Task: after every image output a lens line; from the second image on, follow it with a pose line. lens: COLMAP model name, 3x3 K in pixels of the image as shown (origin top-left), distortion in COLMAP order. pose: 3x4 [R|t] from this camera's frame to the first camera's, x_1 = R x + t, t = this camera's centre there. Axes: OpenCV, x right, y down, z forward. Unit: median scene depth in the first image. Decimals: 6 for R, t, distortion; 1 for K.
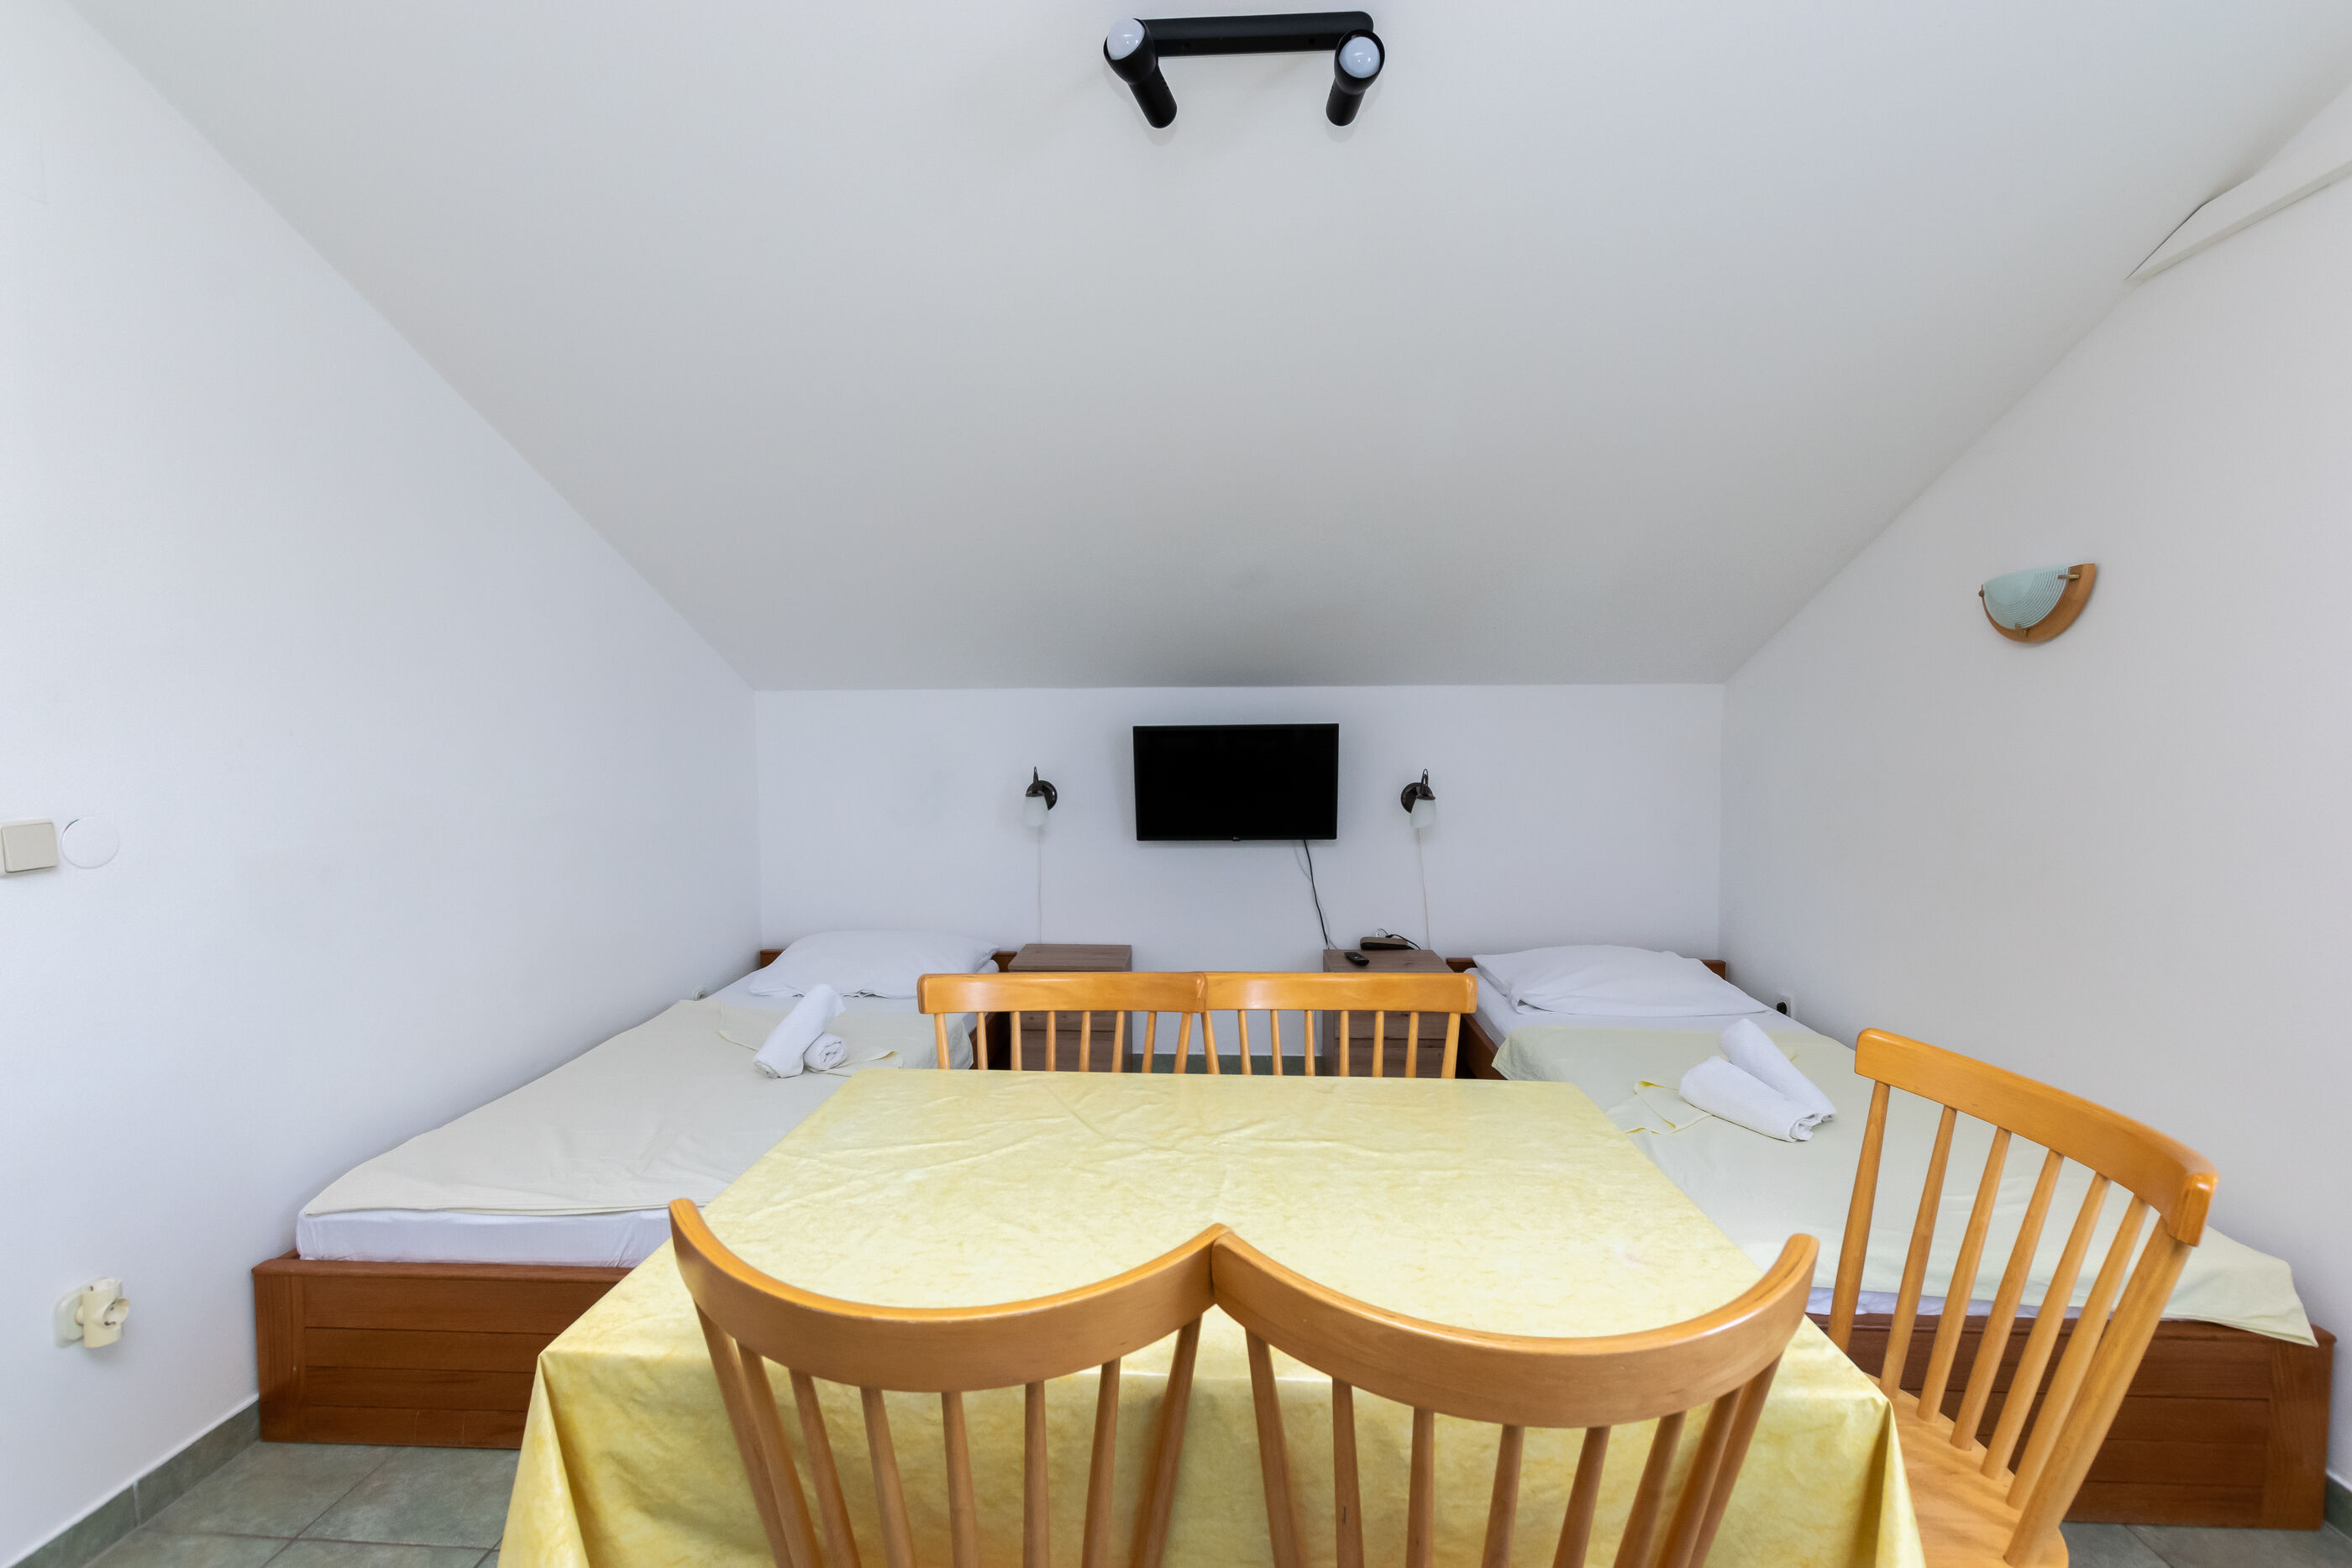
lens RADIAL K [[1018.2, 0, 1205.3], [0, 1018.2, 775.0], [0, 0, 1]] dist [-0.002125, -0.000353]
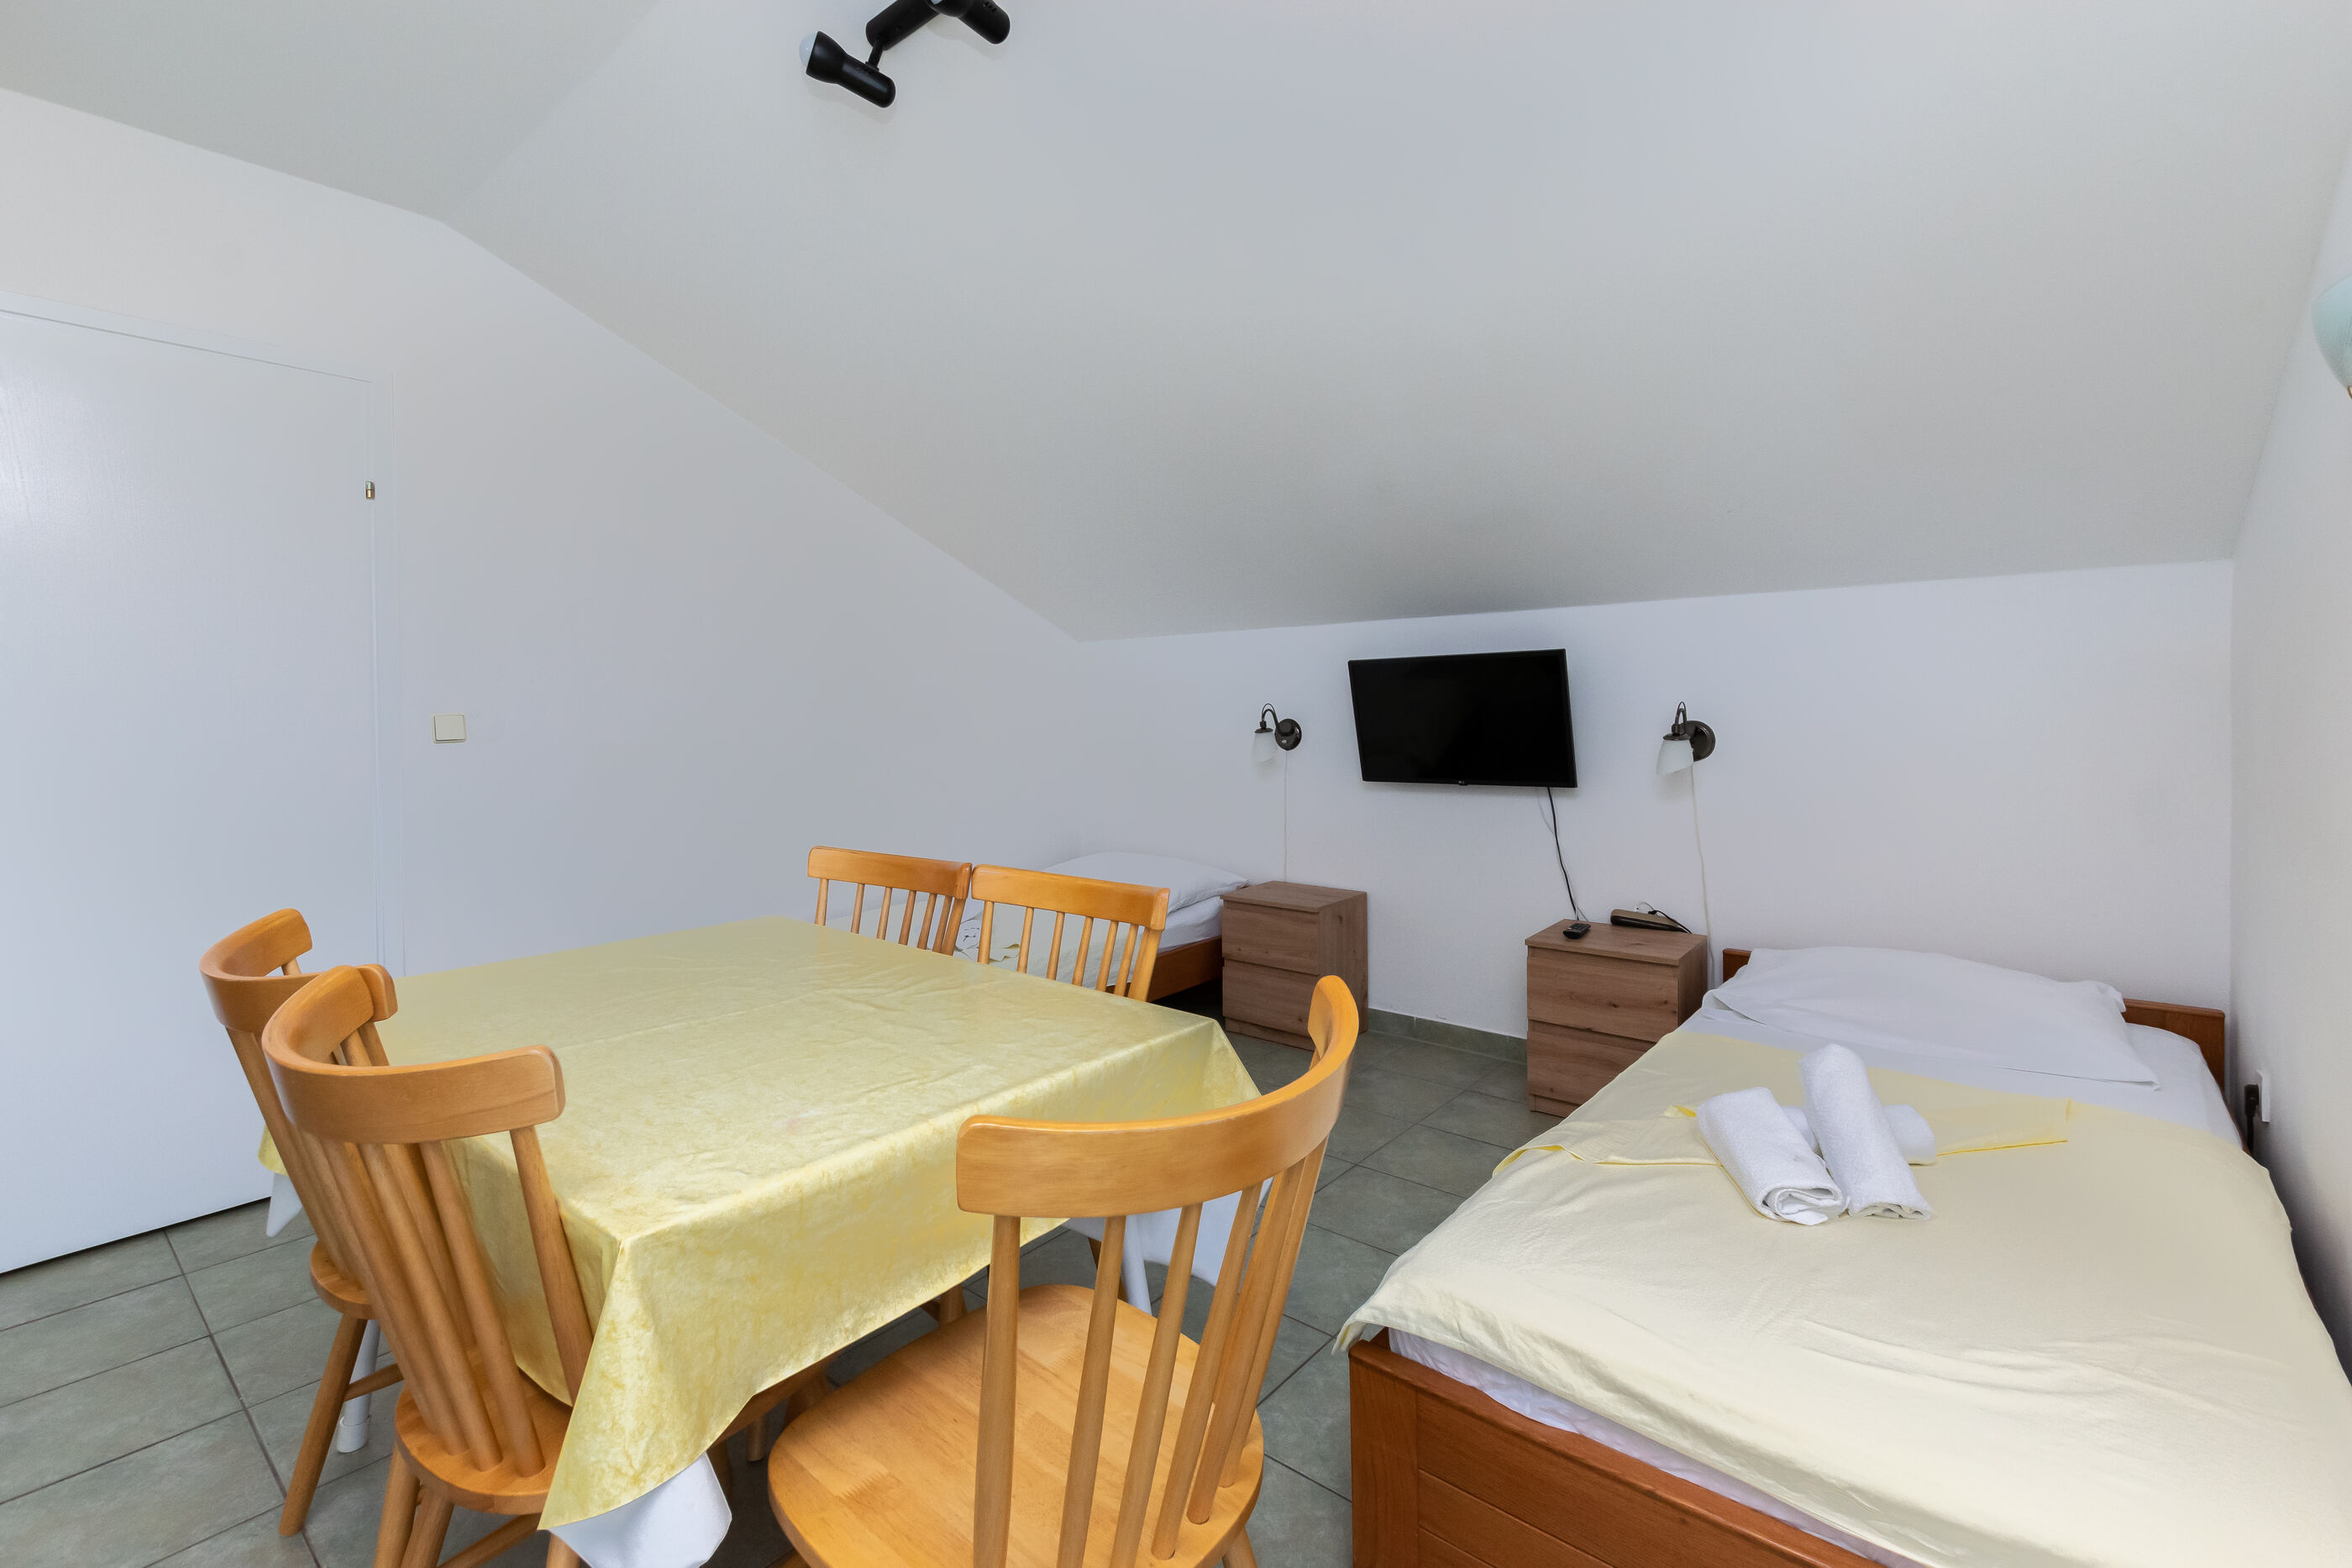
lens RADIAL K [[1052.4, 0, 1203.0], [0, 1052.4, 715.0], [0, 0, 1]] dist [-0.002780, -0.000234]
pose [[0.797399, -0.005023, -0.603432, 0.464707], [-0.013732, 0.999555, -0.026467, 0.035054], [0.603296, 0.029391, 0.796975, 0.142463]]
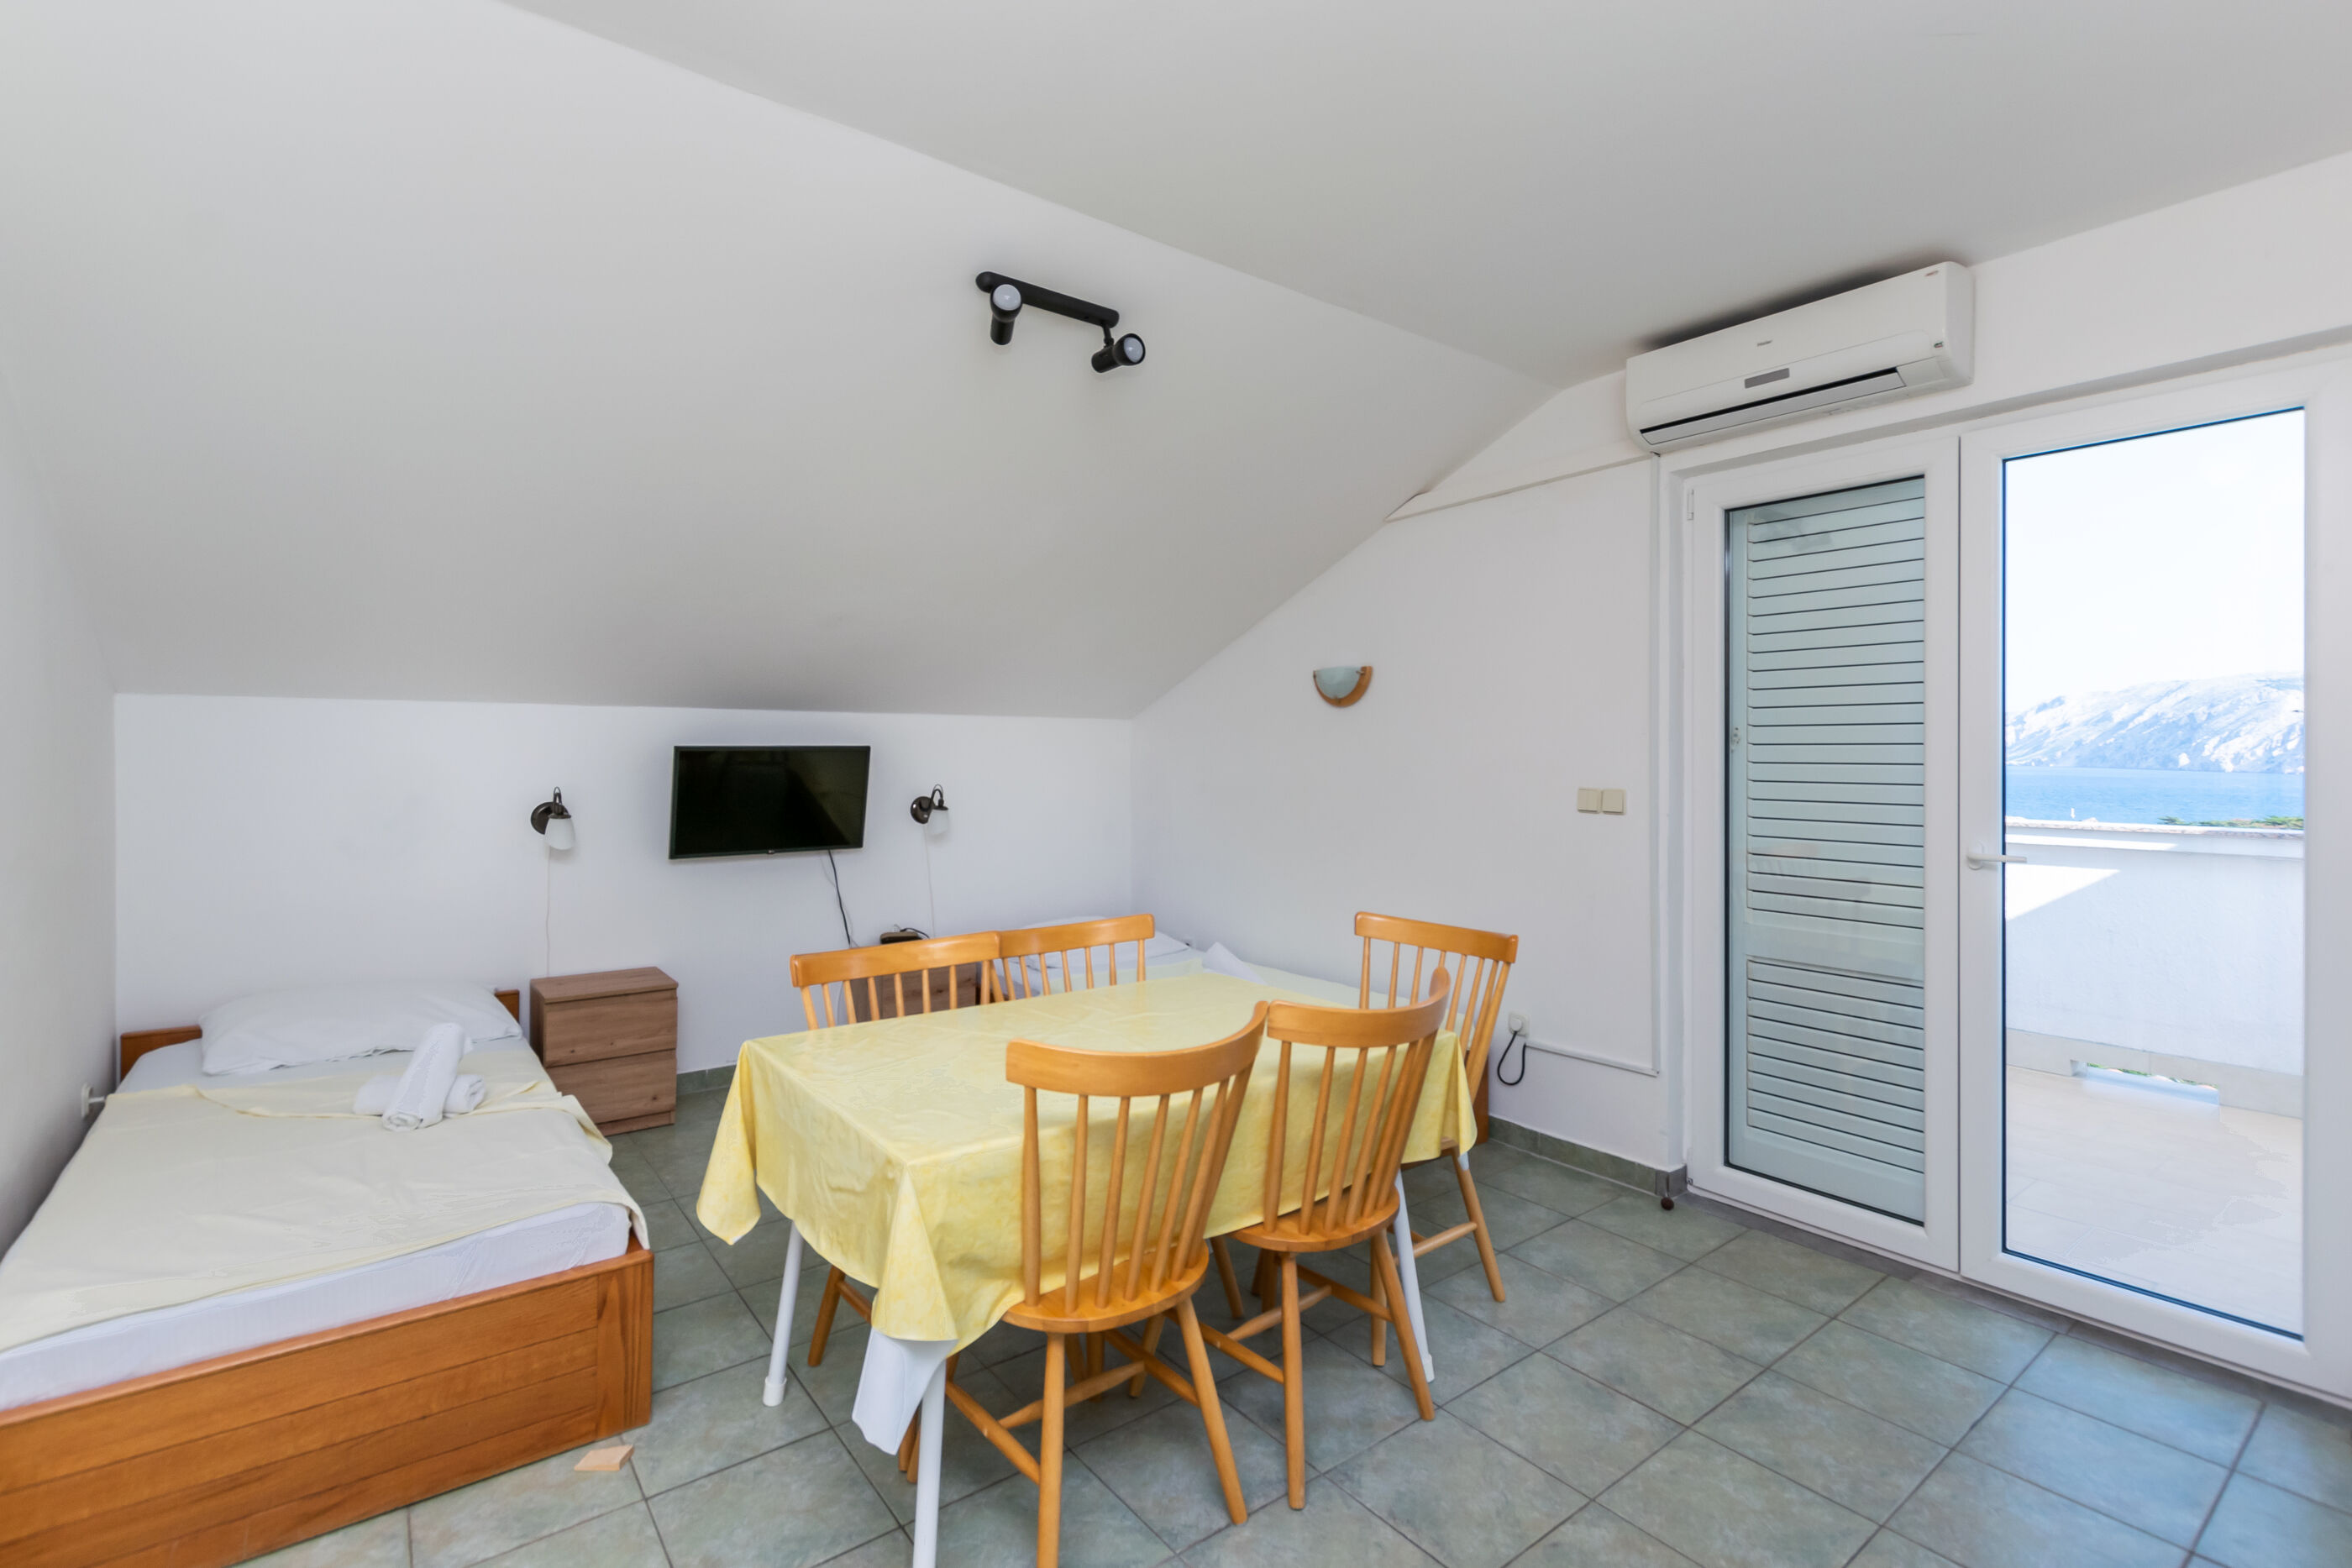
lens RADIAL K [[1039.5, 0, 1220.6], [0, 1039.5, 741.2], [0, 0, 1]] dist [-0.003474, -0.000962]
pose [[0.748585, 0.014308, 0.662884, -0.388710], [0.018892, 0.998901, -0.042895, 0.001967], [-0.662769, 0.044634, 0.747492, -0.148919]]
